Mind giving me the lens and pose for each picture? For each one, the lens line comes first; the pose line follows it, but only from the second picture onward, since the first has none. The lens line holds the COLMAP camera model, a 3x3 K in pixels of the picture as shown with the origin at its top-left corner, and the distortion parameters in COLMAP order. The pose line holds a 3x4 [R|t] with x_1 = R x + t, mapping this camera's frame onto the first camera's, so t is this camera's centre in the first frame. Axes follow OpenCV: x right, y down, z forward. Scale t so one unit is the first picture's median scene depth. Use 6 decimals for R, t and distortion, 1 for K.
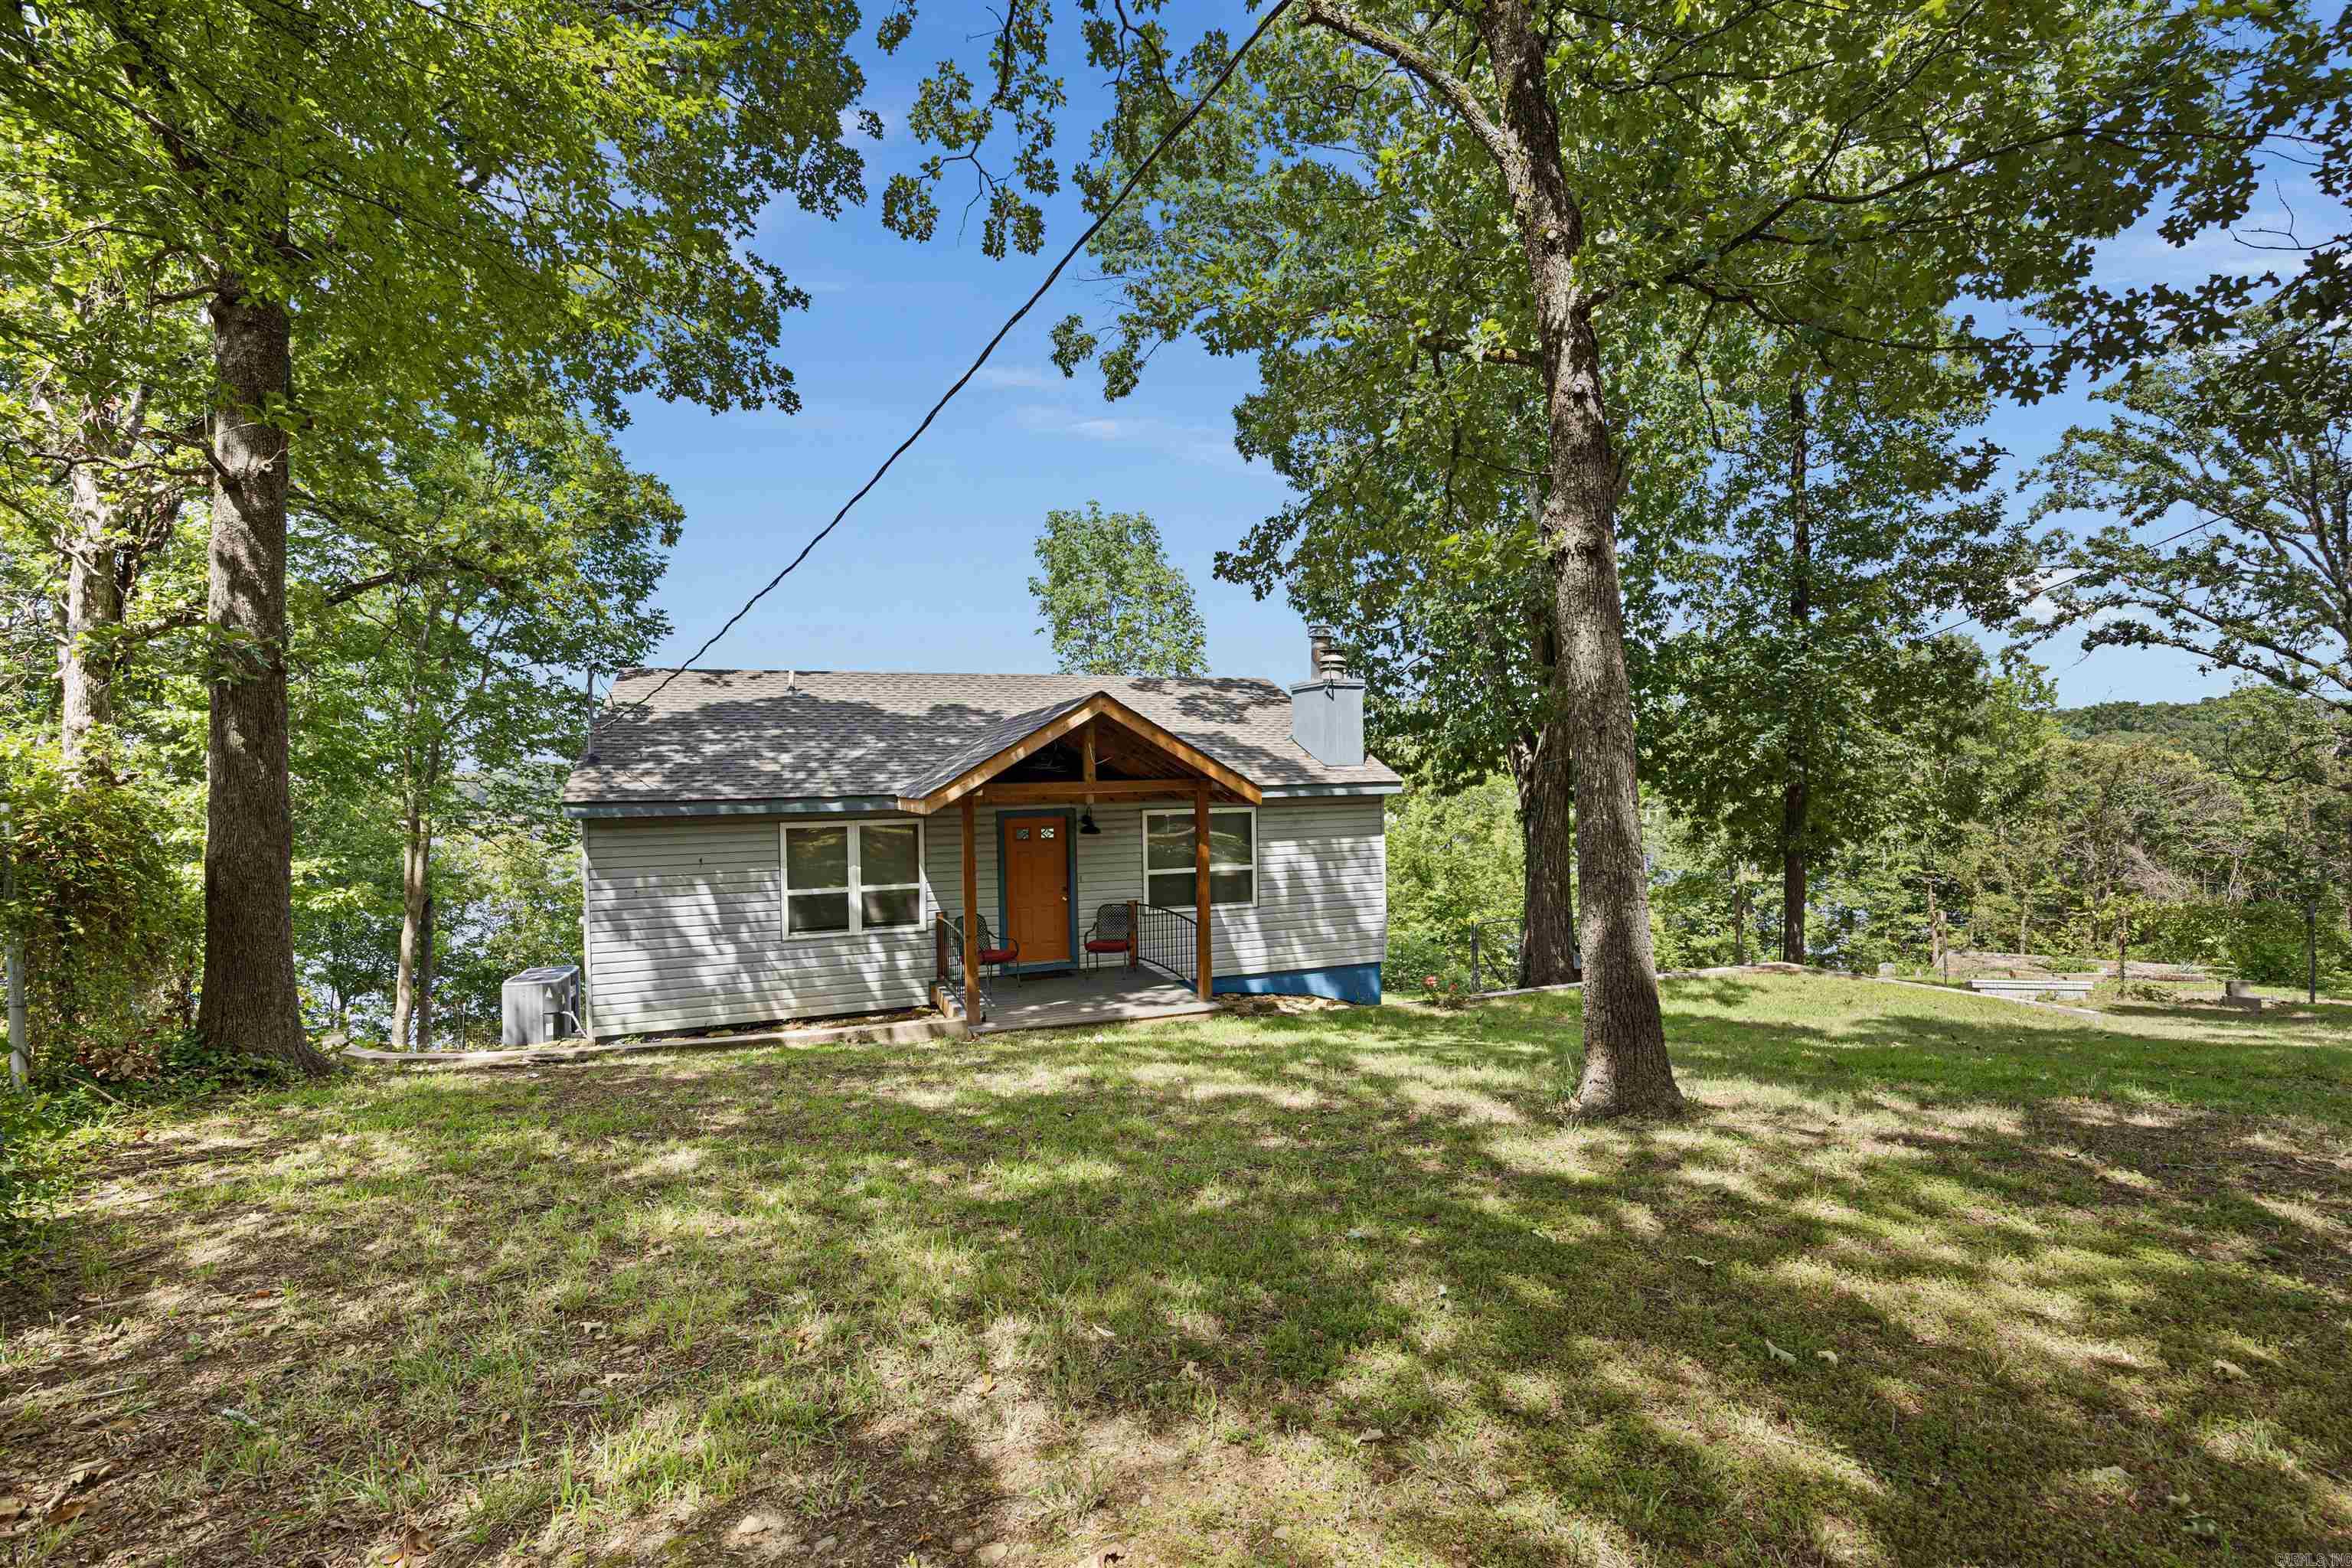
lens RADIAL K [[1045.8, 0, 1188.2], [0, 1045.8, 765.0], [0, 0, 1]] dist [-0.012495, -0.000075]
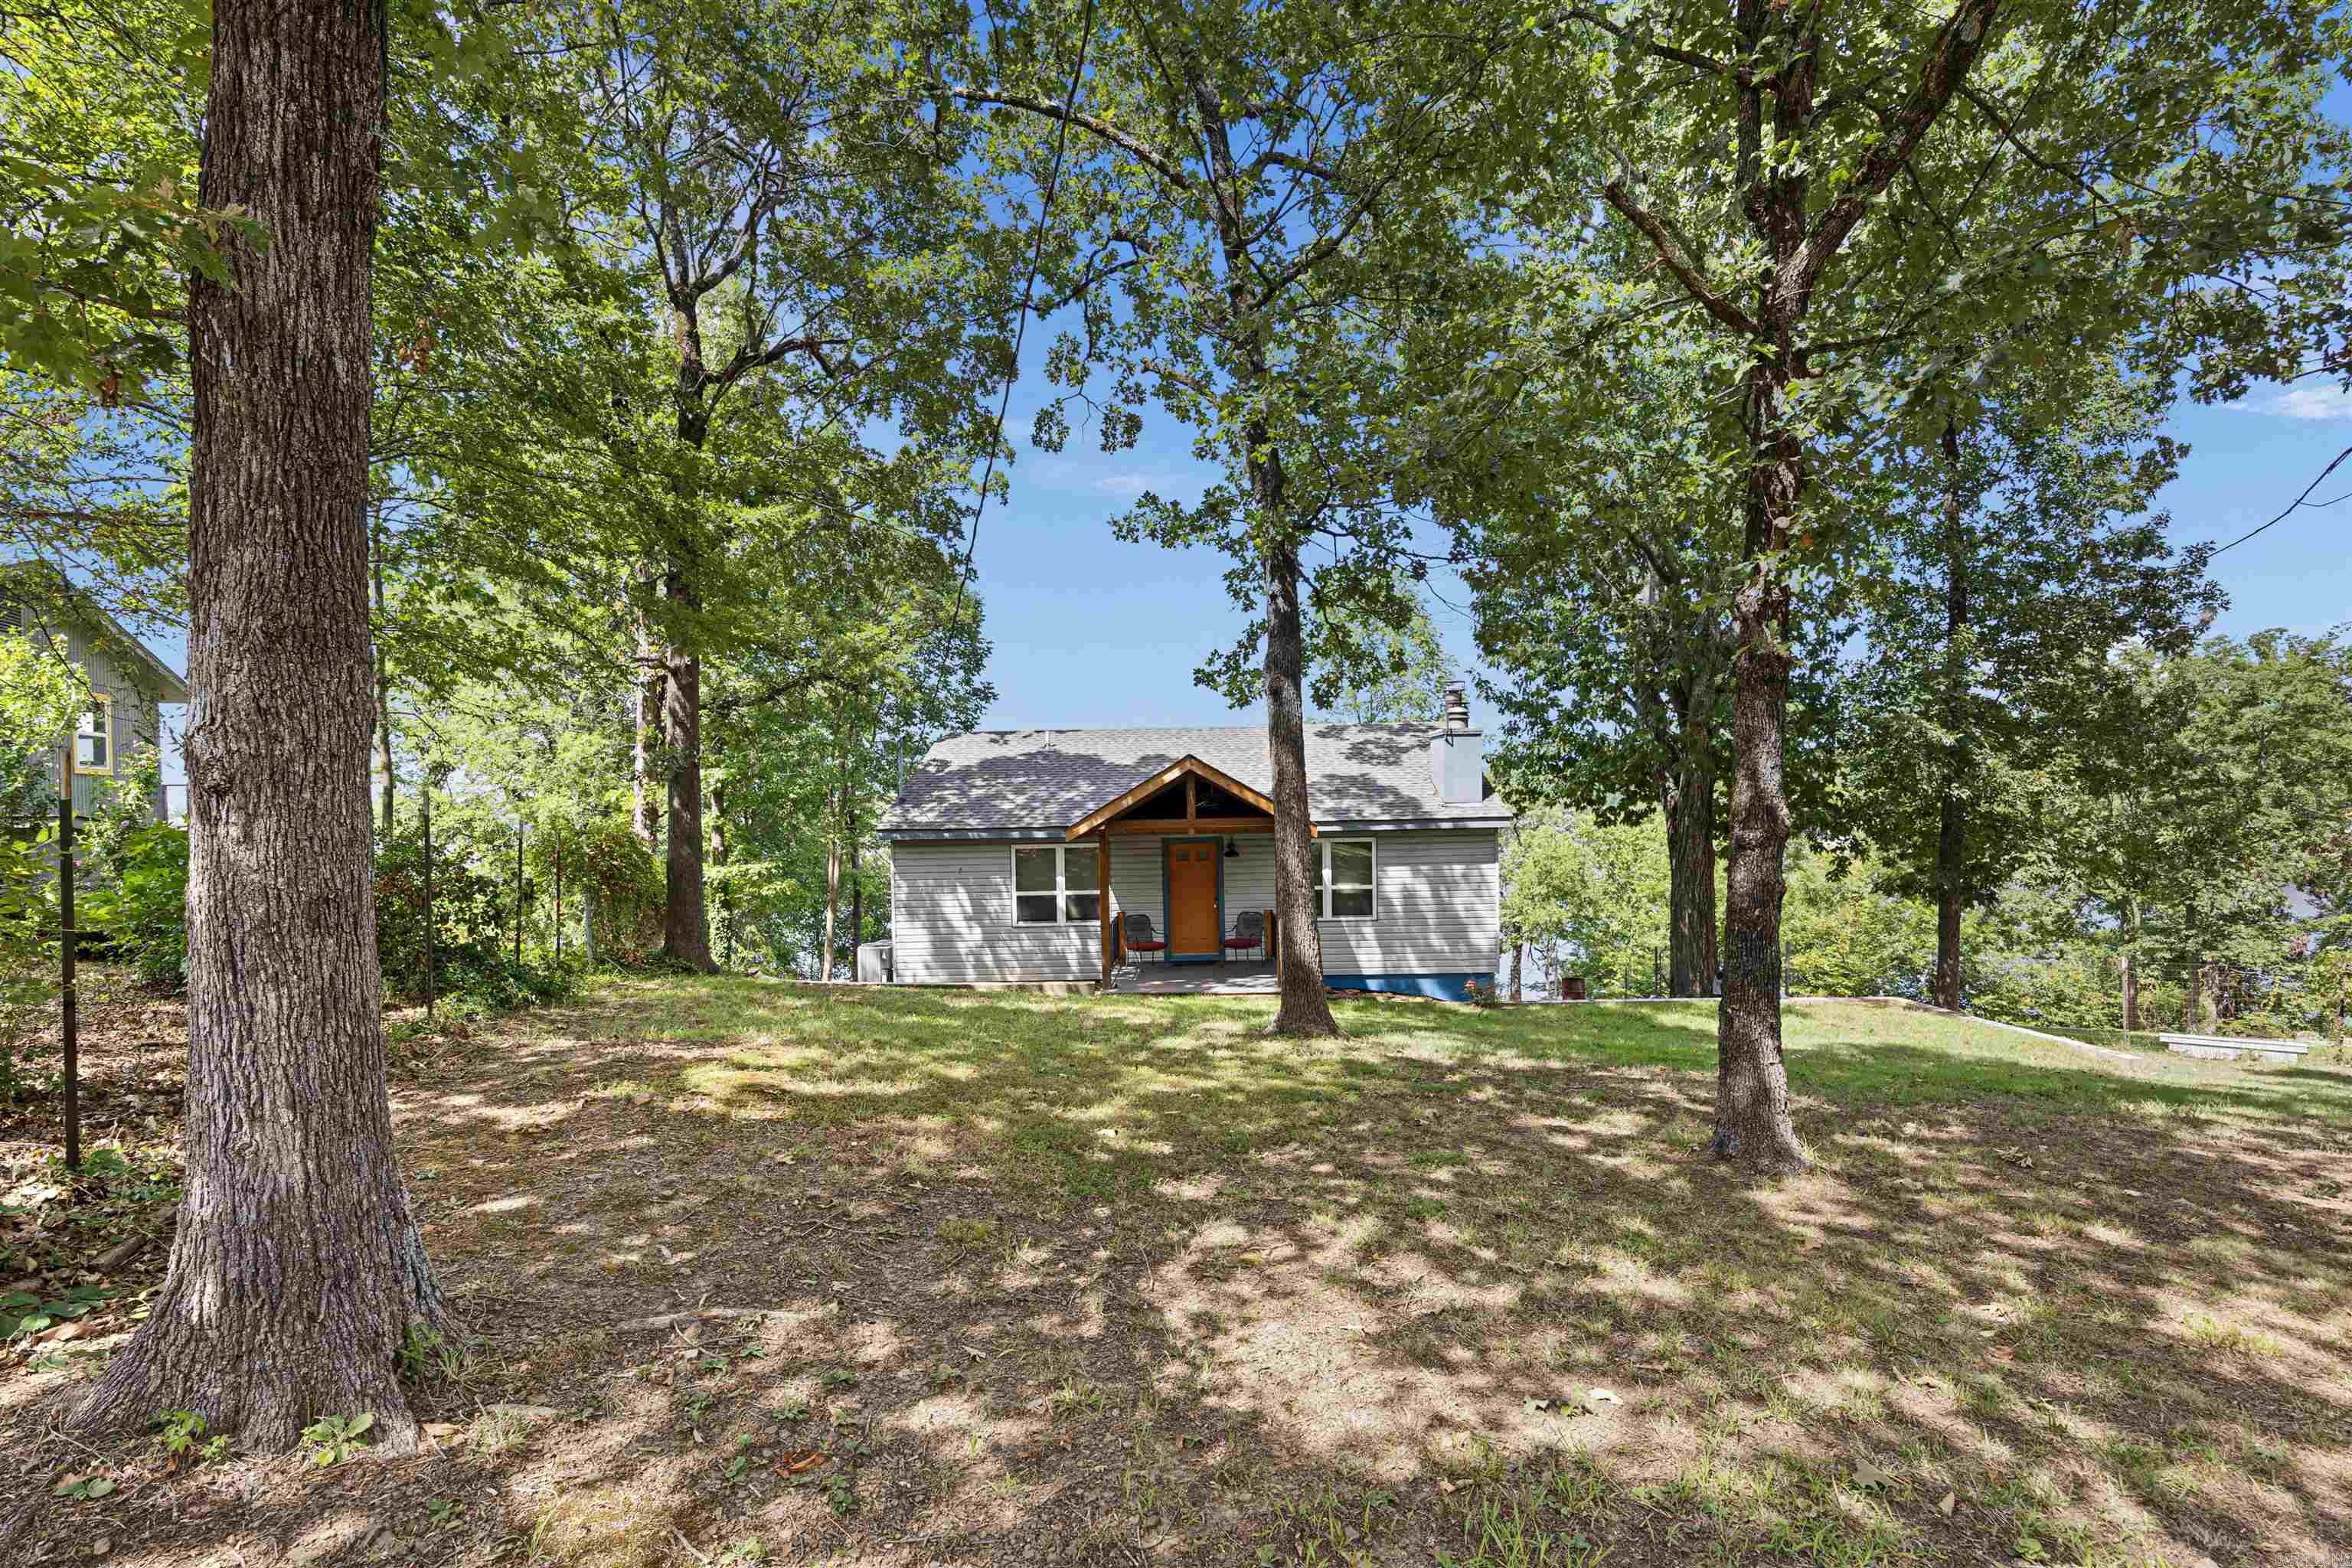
lens RADIAL K [[1045.8, 0, 1163.5], [0, 1045.8, 798.7], [0, 0, 1]] dist [-0.012495, -0.000075]
pose [[0.923663, -0.000584, -0.383205, 0.343814], [0.005275, 0.999923, 0.011191, -0.022635], [0.383169, -0.012358, 0.923596, -0.237871]]
